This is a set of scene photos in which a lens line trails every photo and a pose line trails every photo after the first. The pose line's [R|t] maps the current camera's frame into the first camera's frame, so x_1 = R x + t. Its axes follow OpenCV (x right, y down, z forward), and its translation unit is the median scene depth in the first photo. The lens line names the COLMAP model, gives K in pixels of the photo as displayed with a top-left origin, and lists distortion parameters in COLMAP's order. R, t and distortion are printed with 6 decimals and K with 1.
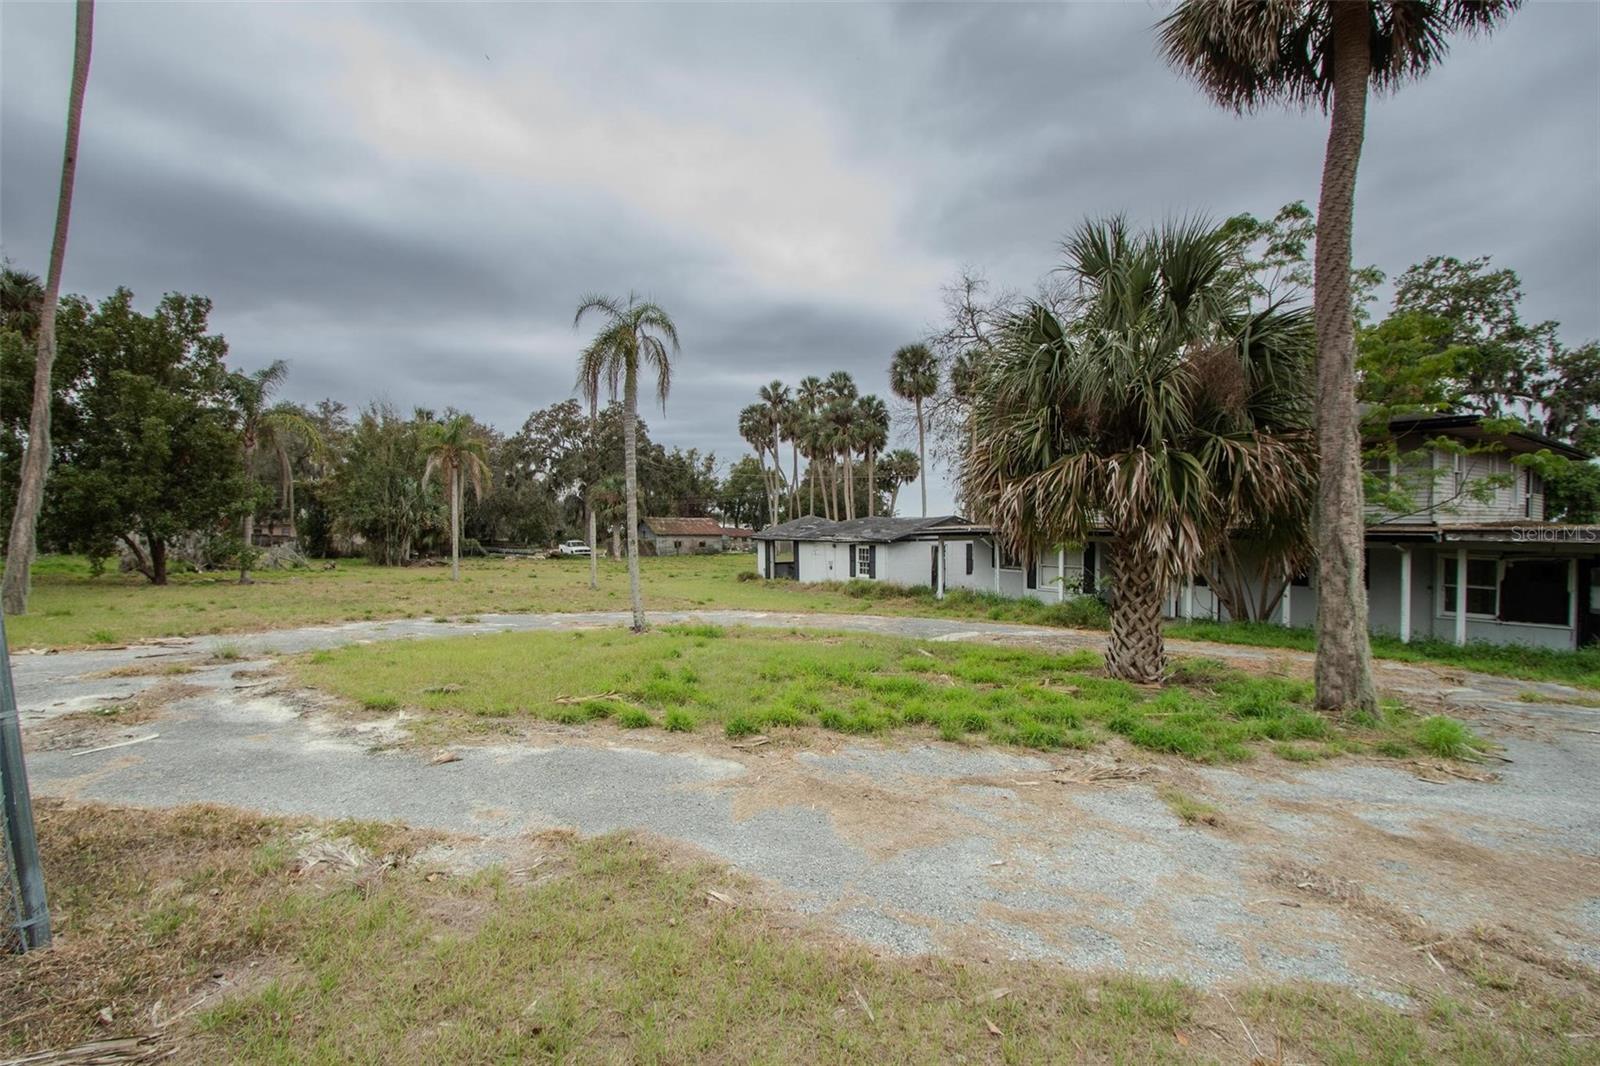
lens RADIAL K [[777.1, 0, 800.0], [0, 777.1, 533.0], [0, 0, 1]] dist [-0.036414, 0.011911]
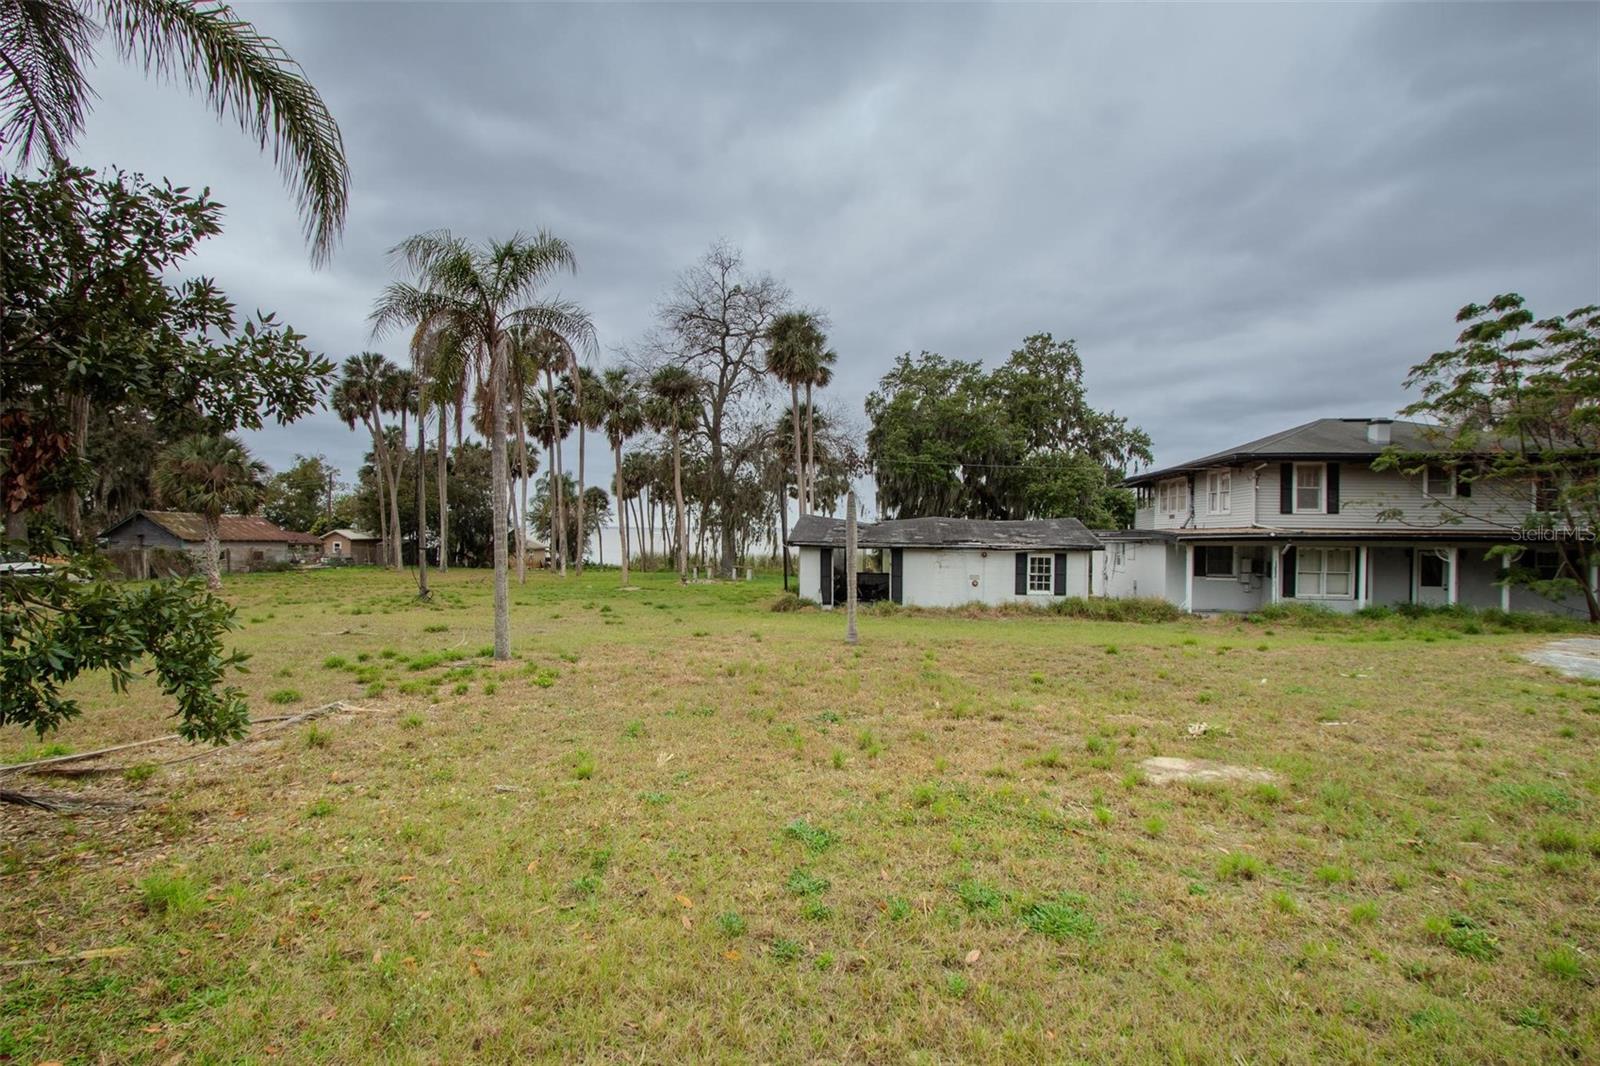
lens RADIAL K [[739.8, 0, 788.7], [0, 739.8, 531.2], [0, 0, 1]] dist [-0.018640, 0.004407]
pose [[0.698132, 0.010317, 0.715894, -0.648007], [-0.001812, 0.999918, -0.012643, 0.003152], [-0.715966, 0.007529, 0.698094, 0.684704]]
